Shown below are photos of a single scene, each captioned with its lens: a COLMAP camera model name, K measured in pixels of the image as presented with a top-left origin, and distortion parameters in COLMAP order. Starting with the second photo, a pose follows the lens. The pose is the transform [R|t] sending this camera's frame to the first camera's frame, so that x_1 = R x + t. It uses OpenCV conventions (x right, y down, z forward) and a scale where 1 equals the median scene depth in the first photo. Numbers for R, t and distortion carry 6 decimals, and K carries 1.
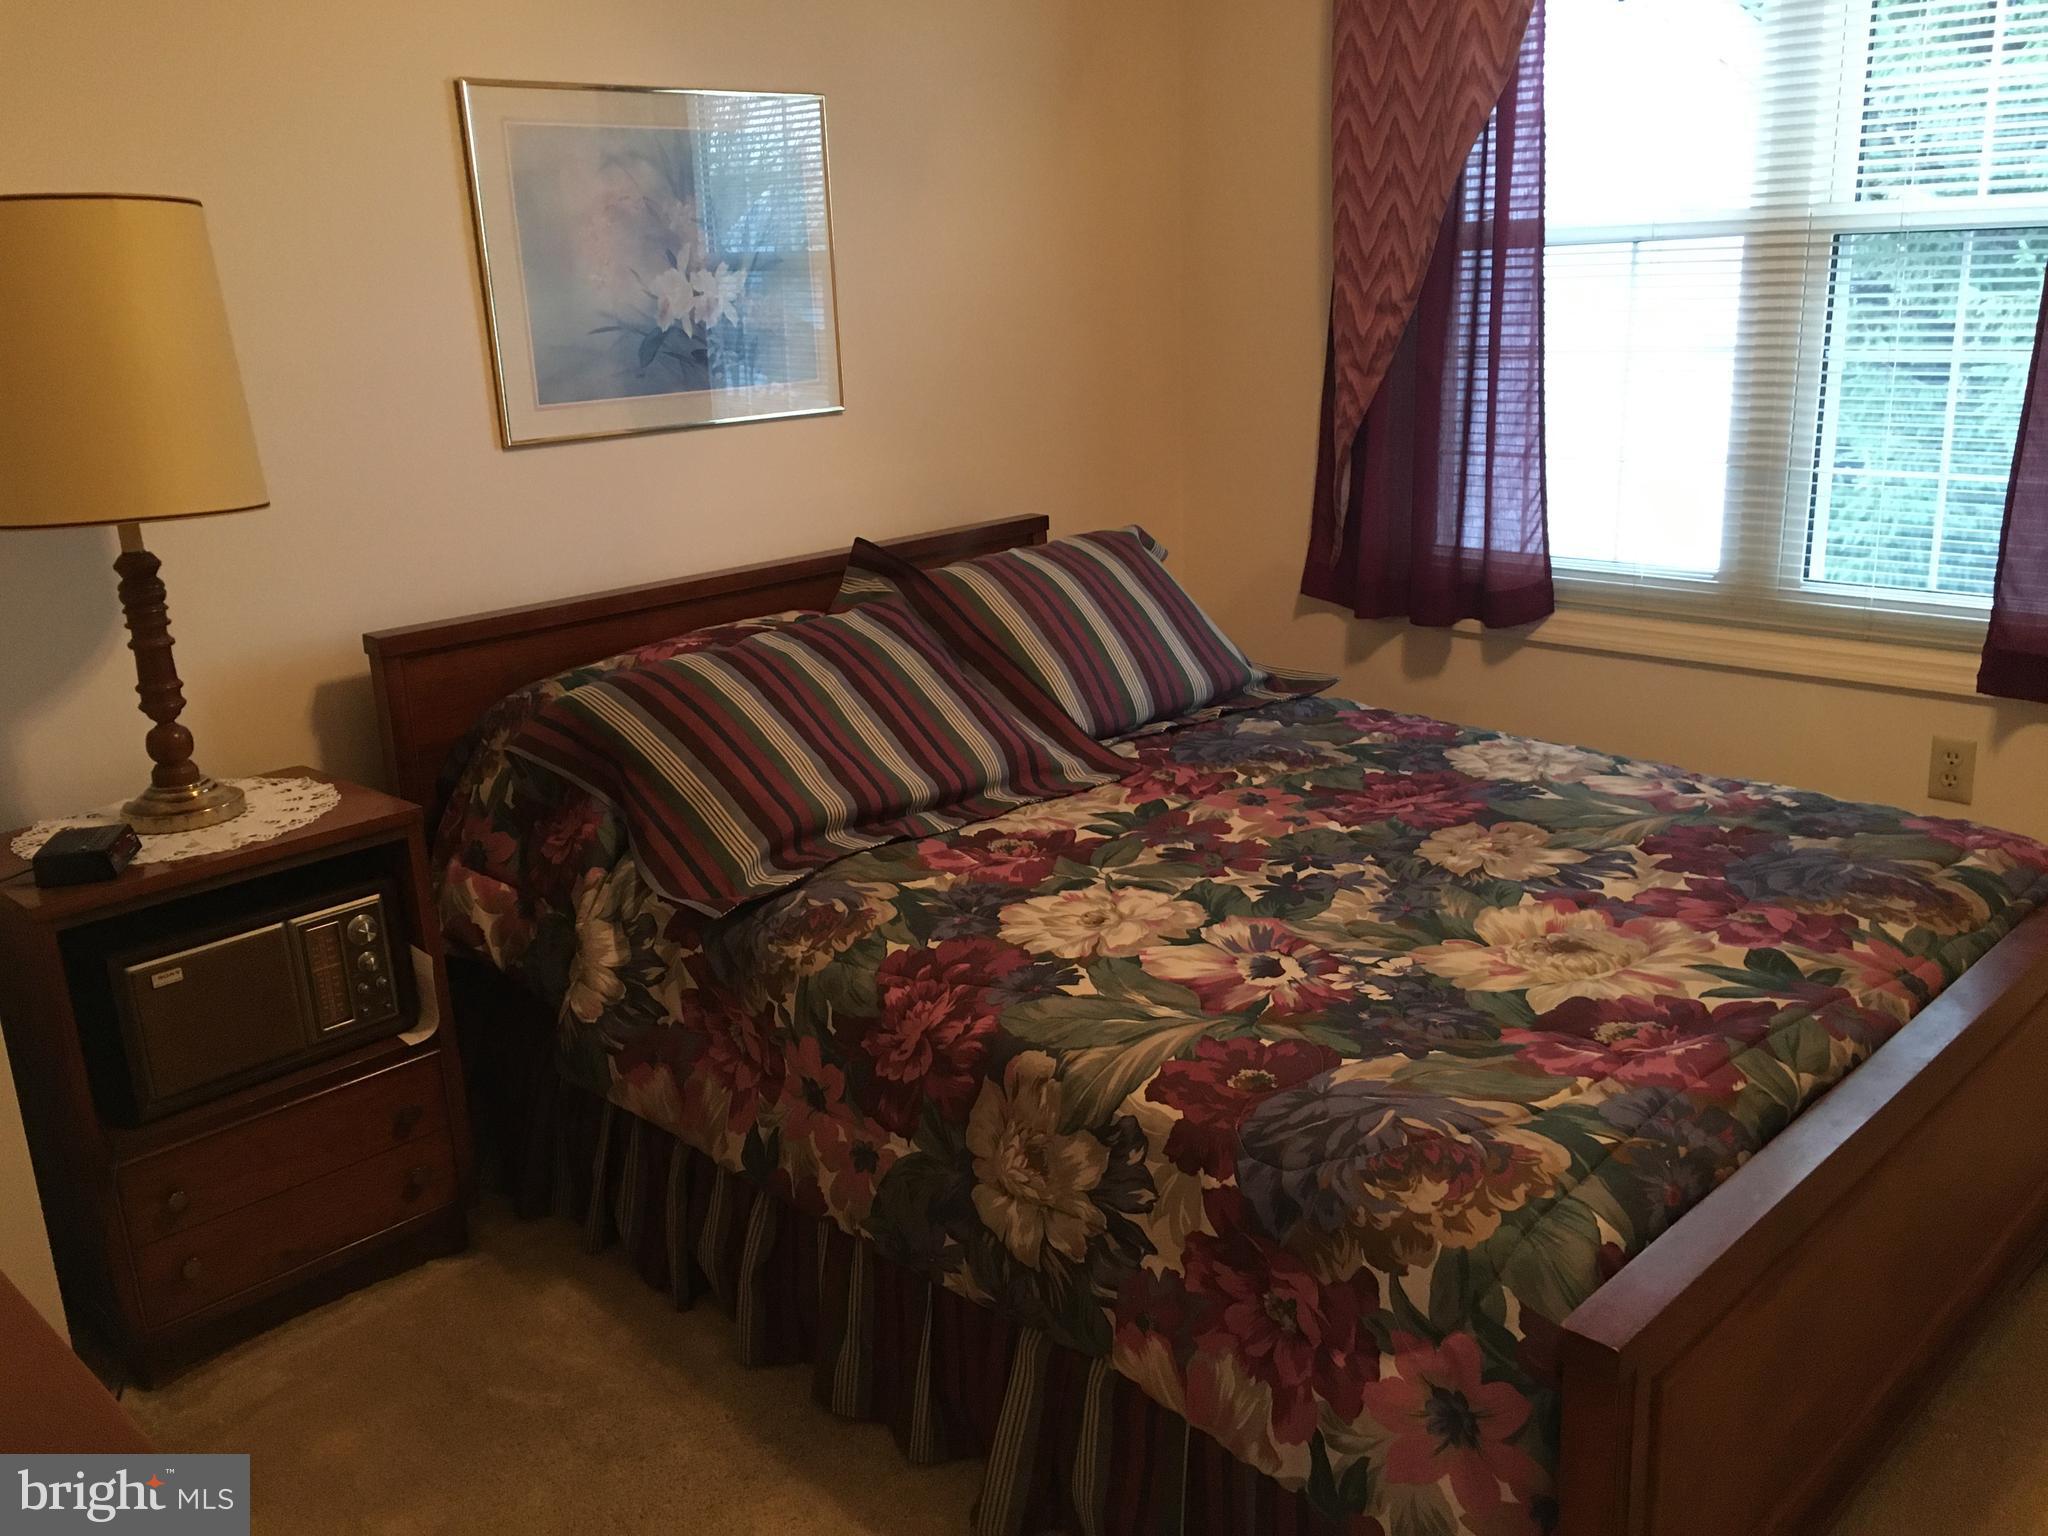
lens RADIAL K [[1753.3, 0, 1024.0], [0, 1753.3, 768.0], [0, 0, 1]] dist [0.050491, -0.007166]
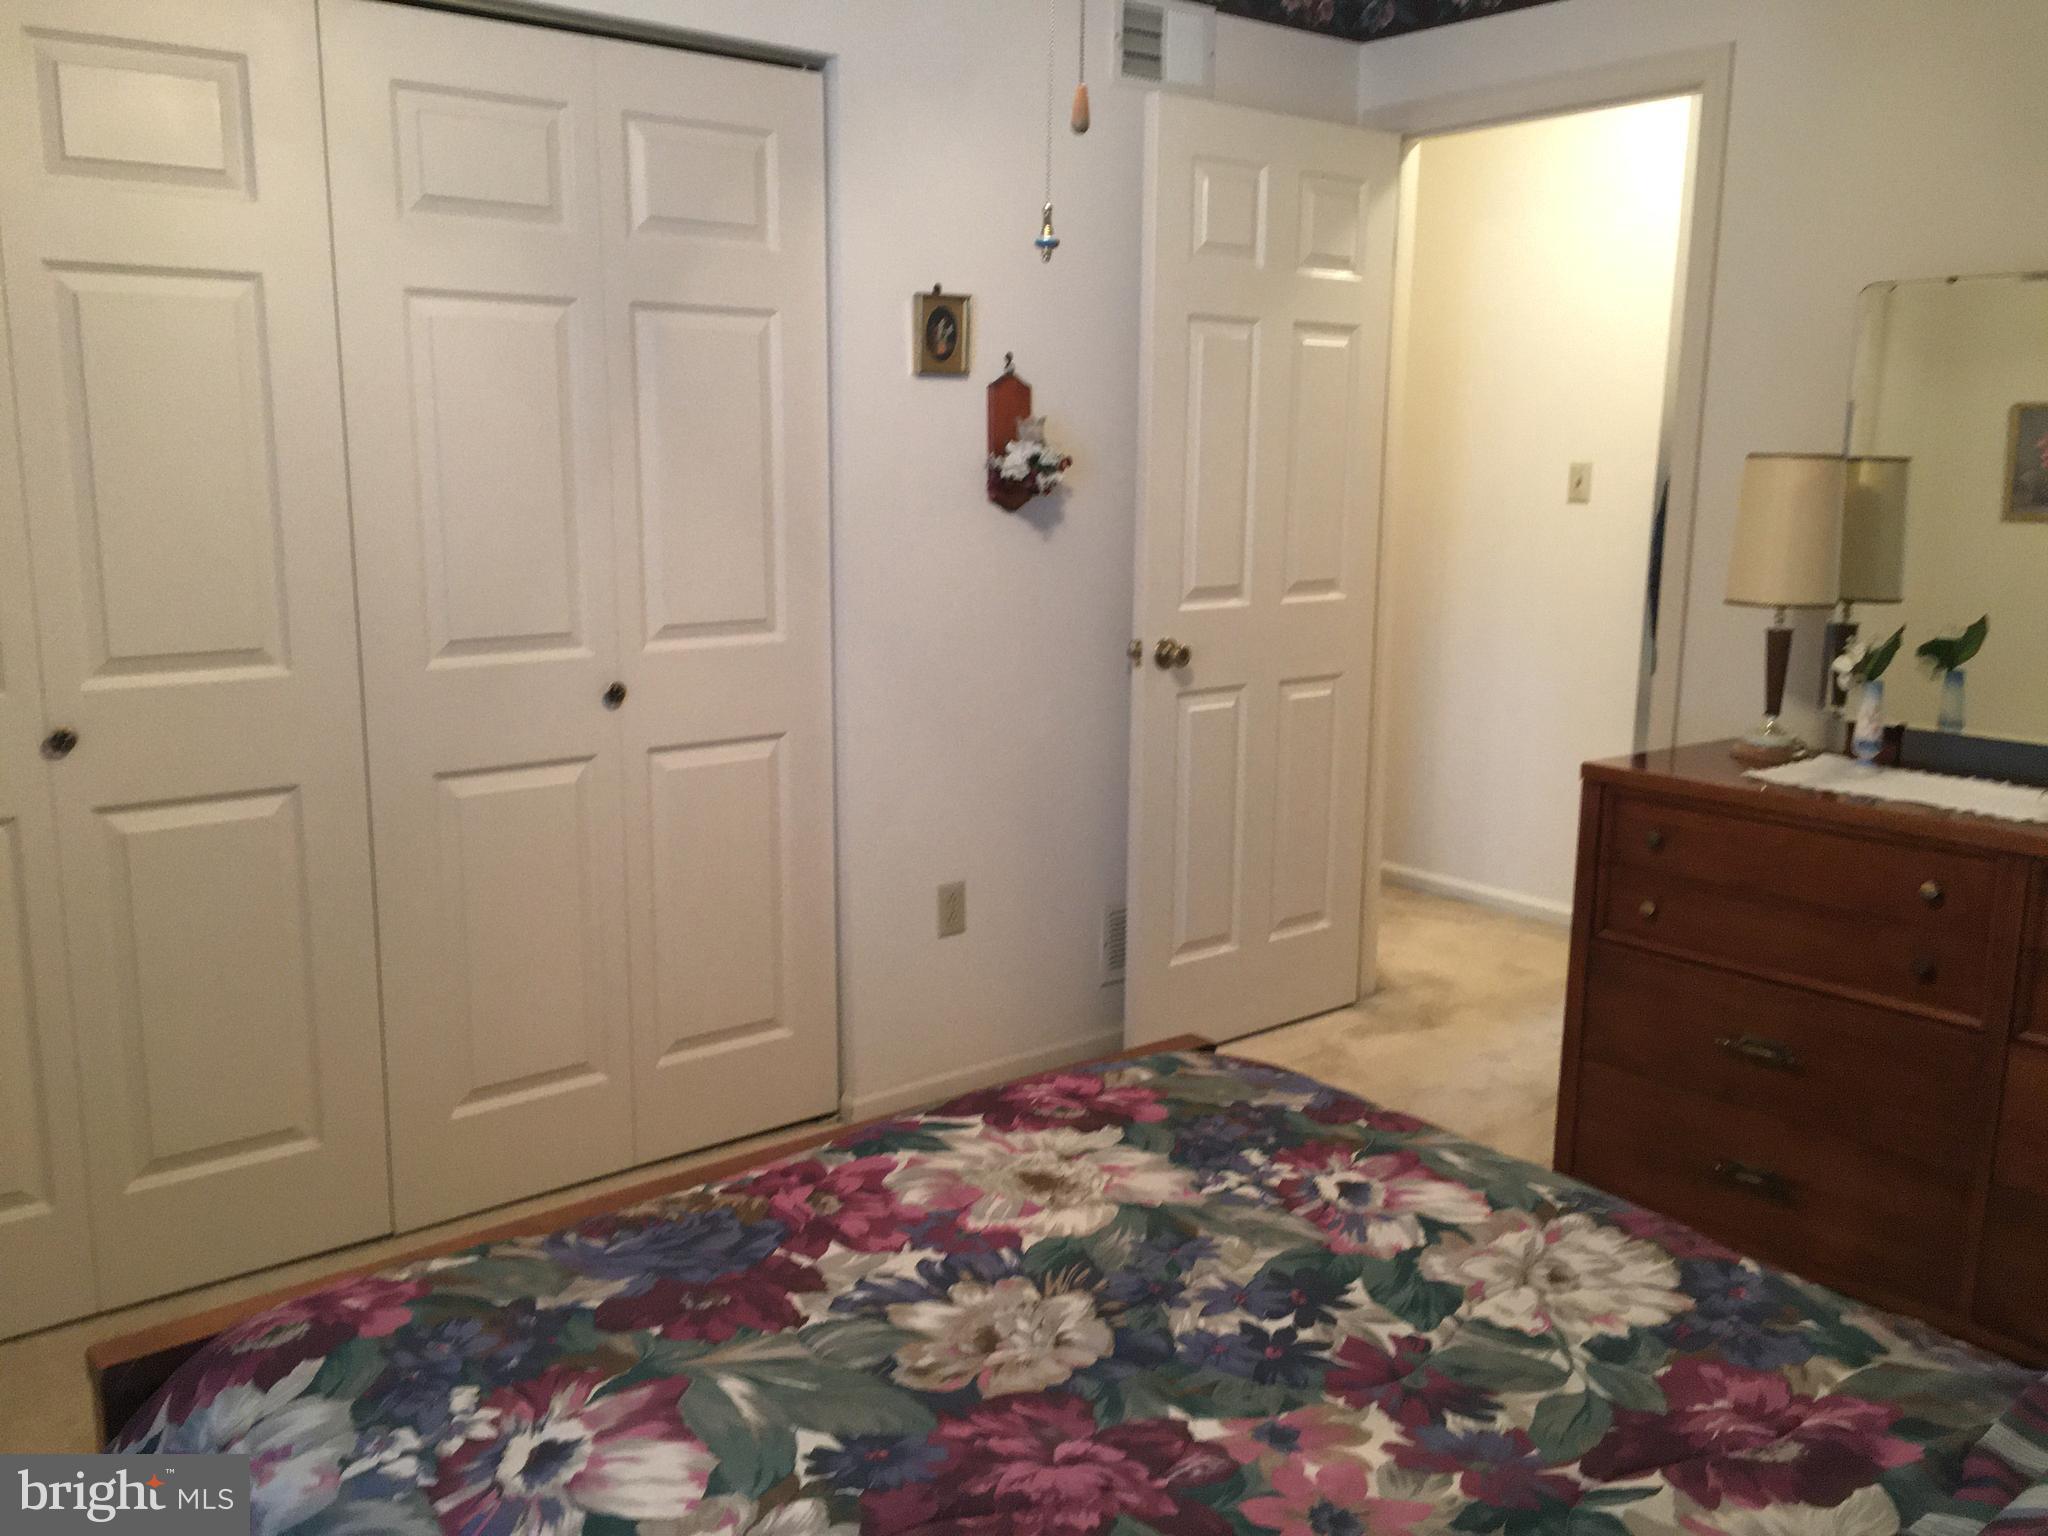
lens RADIAL K [[1753.3, 0, 1024.0], [0, 1753.3, 768.0], [0, 0, 1]] dist [0.050491, -0.007166]
pose [[-0.994084, 0.018722, 0.106985, 0.188989], [0.063892, 0.897368, 0.436633, -0.479944], [-0.087830, 0.440886, -0.893256, 1.600088]]
